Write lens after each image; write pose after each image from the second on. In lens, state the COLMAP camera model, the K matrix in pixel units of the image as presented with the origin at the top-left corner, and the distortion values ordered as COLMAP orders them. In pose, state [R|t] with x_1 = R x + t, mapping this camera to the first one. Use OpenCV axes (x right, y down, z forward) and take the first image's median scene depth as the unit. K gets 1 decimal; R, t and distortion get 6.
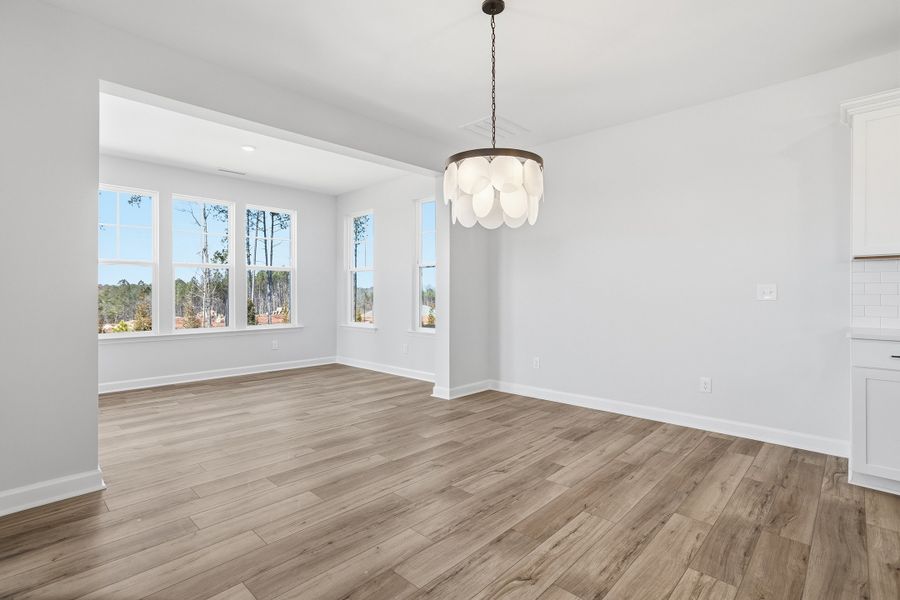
lens RADIAL K [[439.7, 0, 444.2], [0, 439.7, 293.5], [0, 0, 1]] dist [-0.042497, 0.022884]
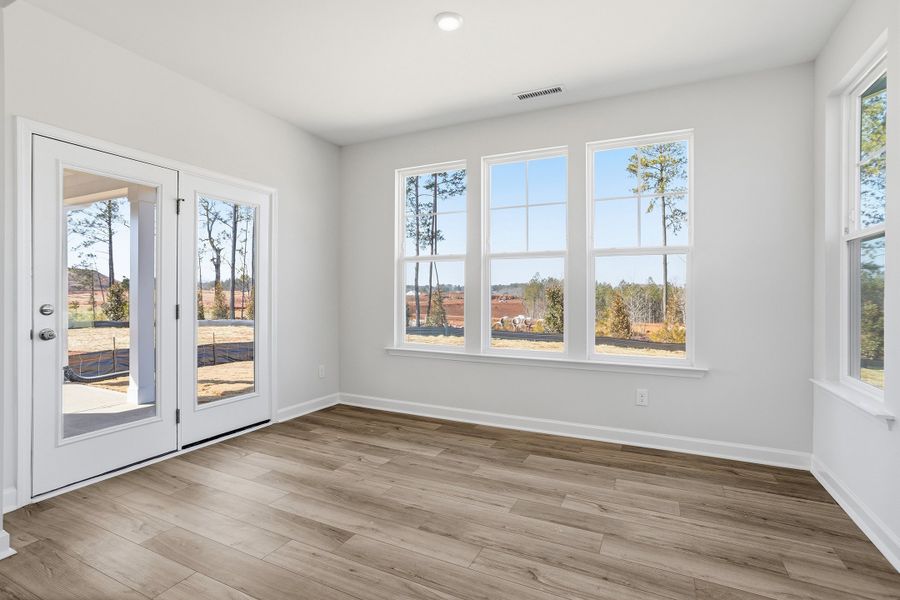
lens RADIAL K [[439.7, 0, 444.7], [0, 439.7, 293.3], [0, 0, 1]] dist [-0.042497, 0.022884]
pose [[0.291233, 0.001802, -0.956650, 0.086339], [-0.006805, 0.999977, -0.000188, -0.008974], [0.956628, 0.006565, 0.291238, 1.375673]]
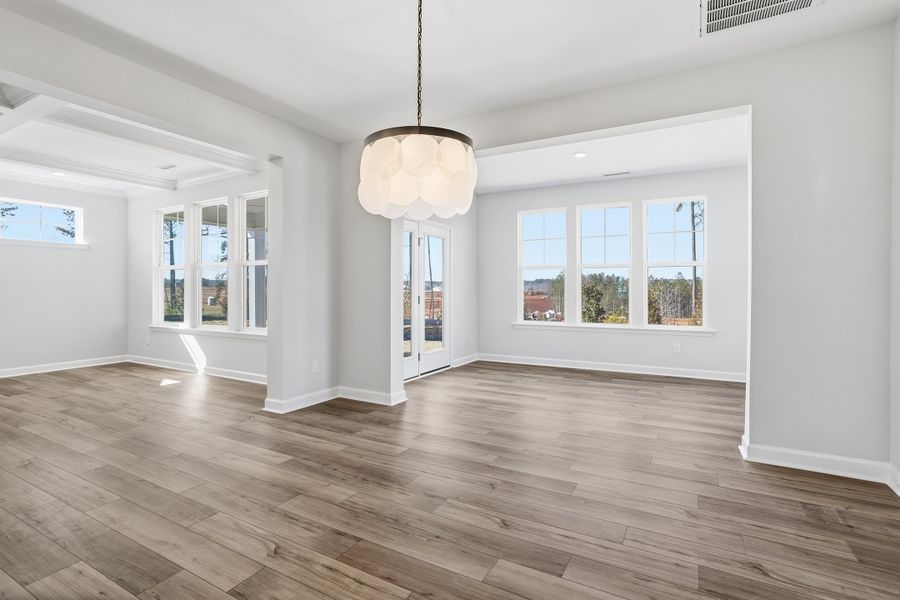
lens RADIAL K [[439.7, 0, 449.8], [0, 439.7, 291.2], [0, 0, 1]] dist [-0.042497, 0.022884]
pose [[0.247995, 0.005012, -0.968748, 0.824108], [-0.003402, 0.999985, 0.004303, -0.006202], [0.968755, 0.002228, 0.248008, 0.696804]]
